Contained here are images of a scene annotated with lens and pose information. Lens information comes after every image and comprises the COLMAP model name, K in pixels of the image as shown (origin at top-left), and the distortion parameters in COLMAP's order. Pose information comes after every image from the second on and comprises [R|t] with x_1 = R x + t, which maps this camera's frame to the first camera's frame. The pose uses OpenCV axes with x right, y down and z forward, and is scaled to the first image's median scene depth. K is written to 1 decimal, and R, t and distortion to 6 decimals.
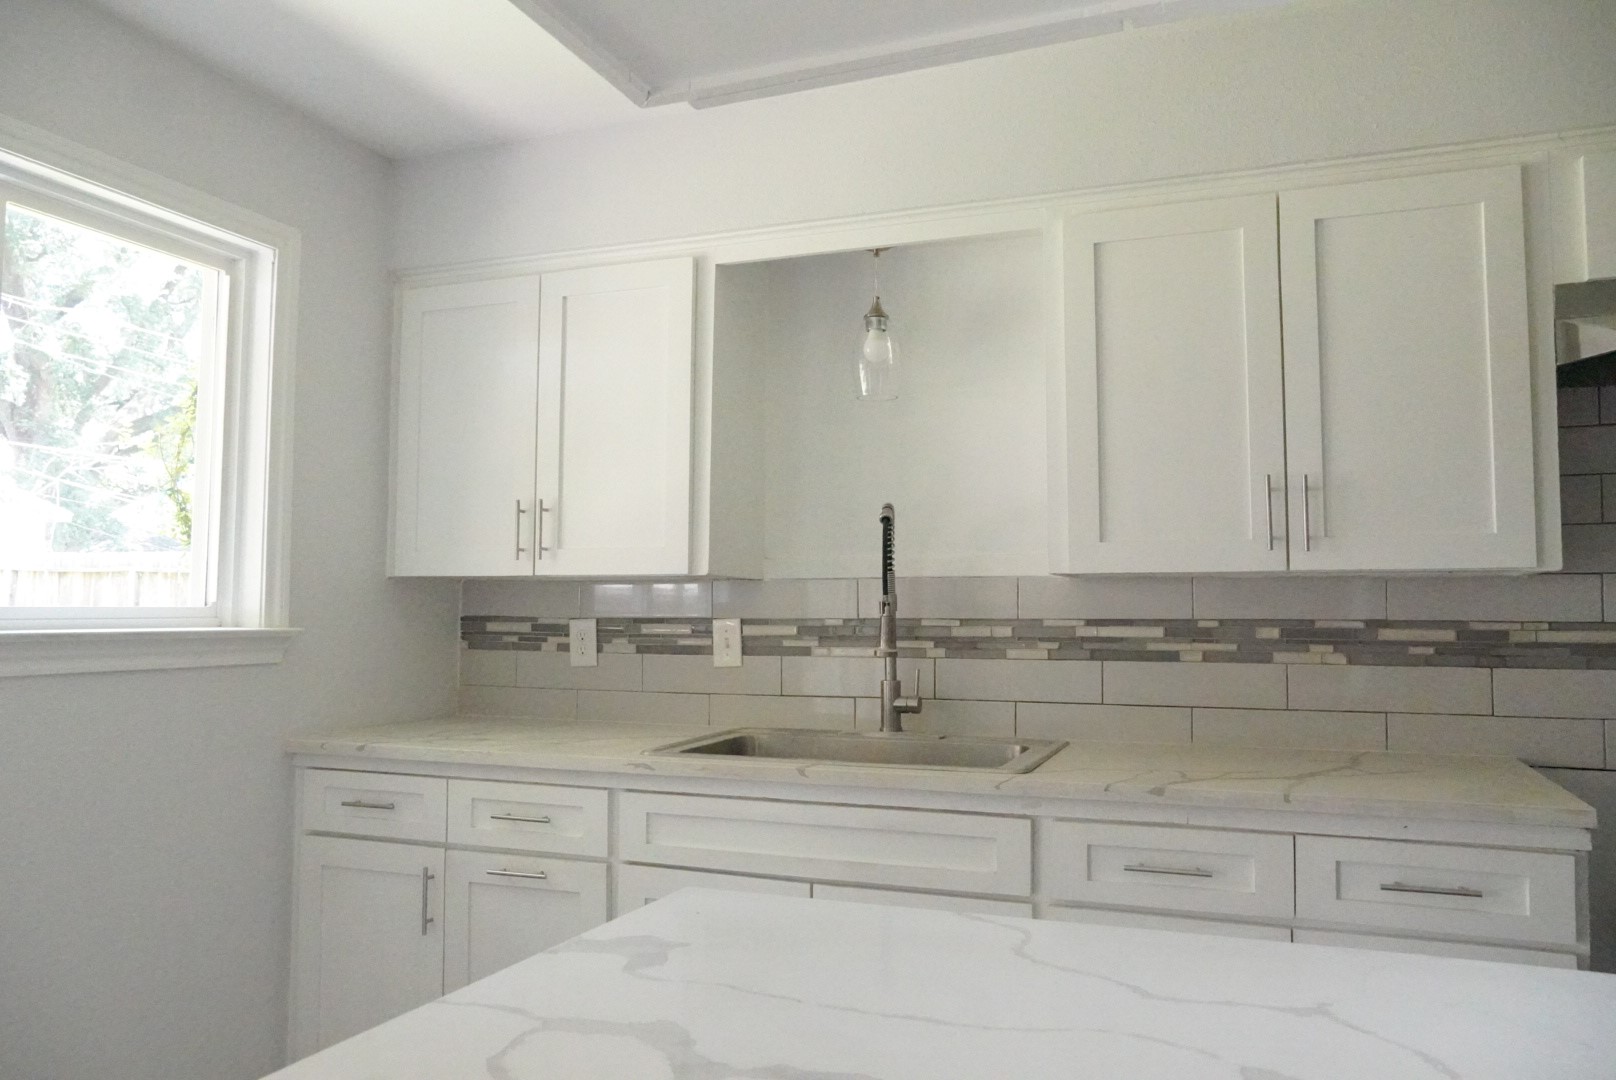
lens RADIAL K [[1208.7, 0, 807.0], [0, 1208.7, 536.5], [0, 0, 1]] dist [-0.025725, 0.011976]
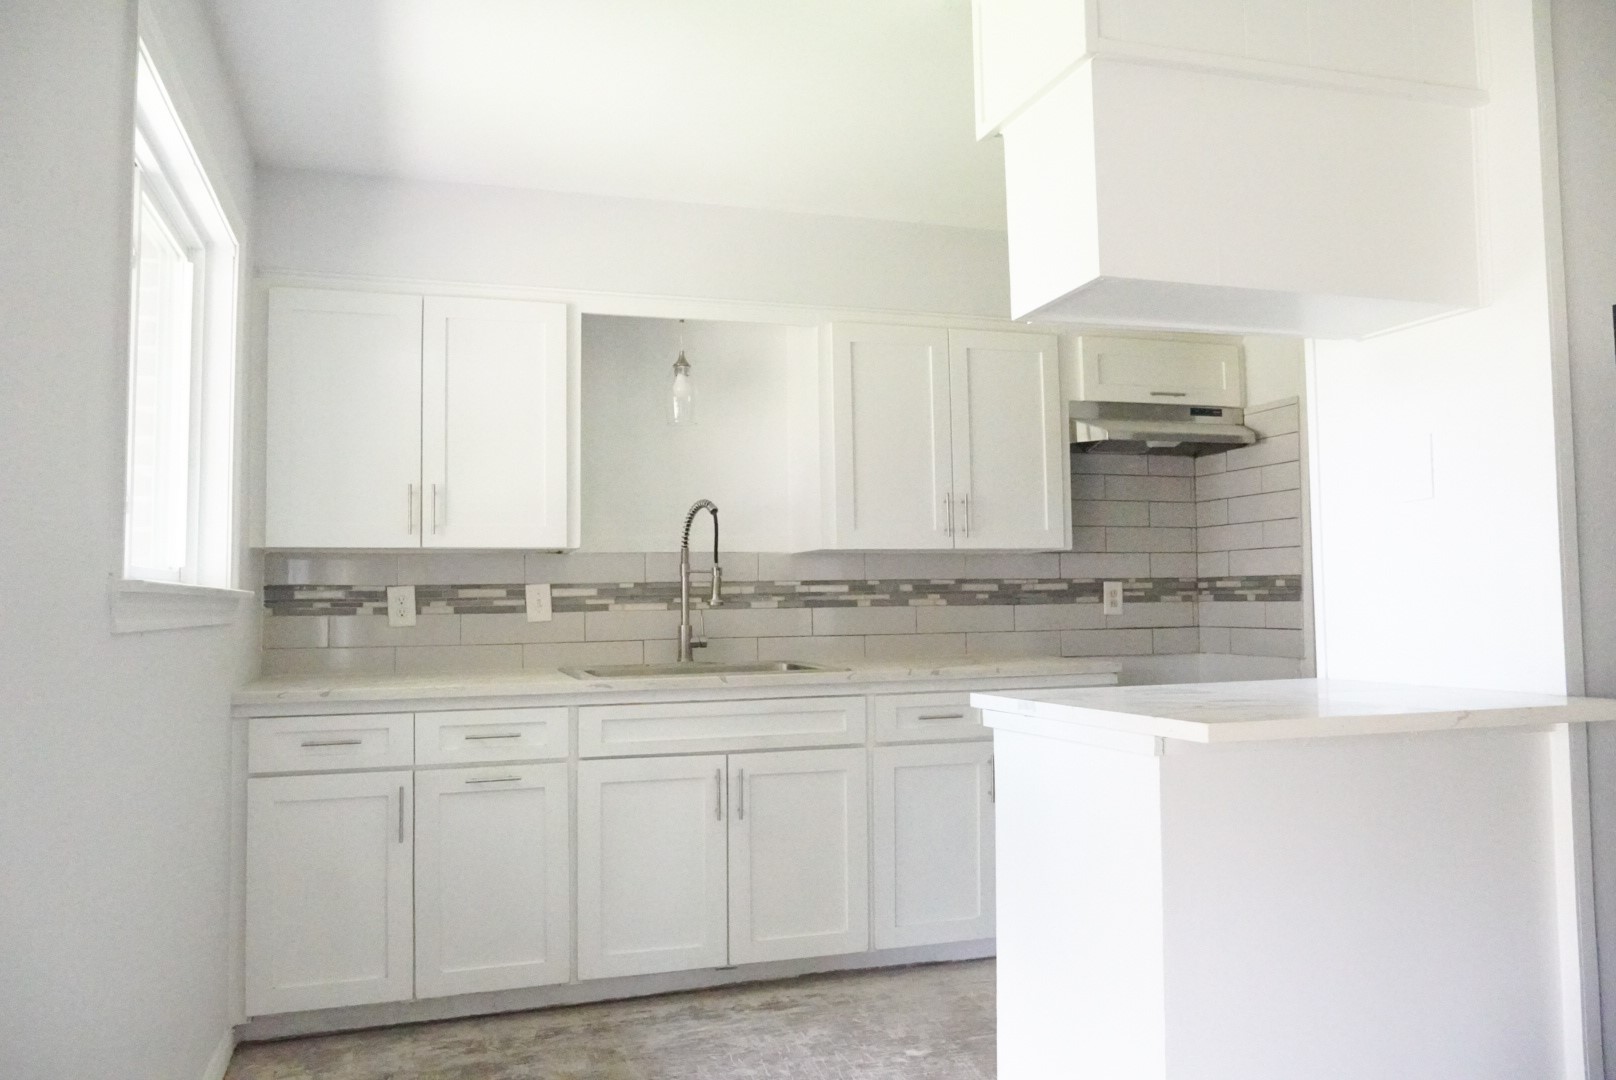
lens RADIAL K [[1208.7, 0, 807.9], [0, 1208.7, 538.5], [0, 0, 1]] dist [-0.025725, 0.011976]
pose [[0.773786, 0.017726, 0.633199, -0.730202], [-0.022542, 0.999746, -0.000440, 0.016053], [-0.633046, -0.013933, 0.773989, -0.181318]]
